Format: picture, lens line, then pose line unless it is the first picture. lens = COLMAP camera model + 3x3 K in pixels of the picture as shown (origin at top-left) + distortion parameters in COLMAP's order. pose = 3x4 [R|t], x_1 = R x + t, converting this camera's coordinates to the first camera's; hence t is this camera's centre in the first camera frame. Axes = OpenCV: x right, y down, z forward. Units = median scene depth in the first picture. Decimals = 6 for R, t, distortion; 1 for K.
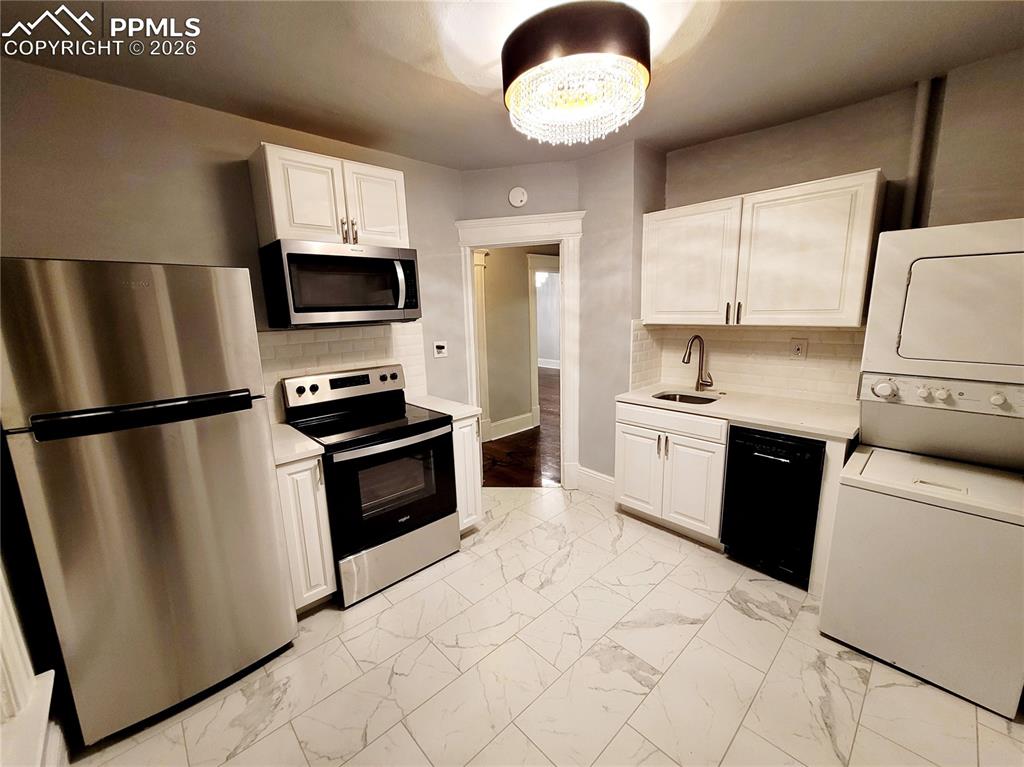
lens RADIAL K [[413.6, 0, 515.2], [0, 413.6, 385.7], [0, 0, 1]] dist [-0.009446, 0.000851]
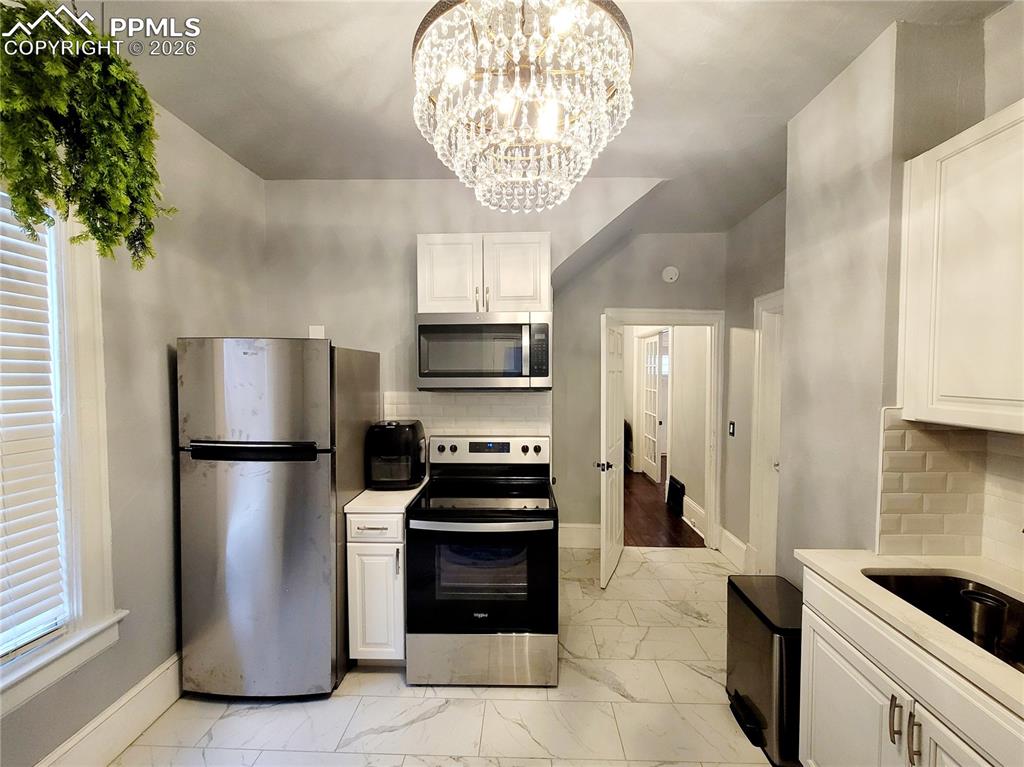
lens RADIAL K [[413.6, 0, 514.7], [0, 413.6, 384.7], [0, 0, 1]] dist [-0.009446, 0.000851]
pose [[0.703766, 0.040737, -0.709263, 0.345579], [-0.147787, 0.984909, -0.090072, -0.080861], [0.694890, 0.168209, 0.699166, 0.351856]]
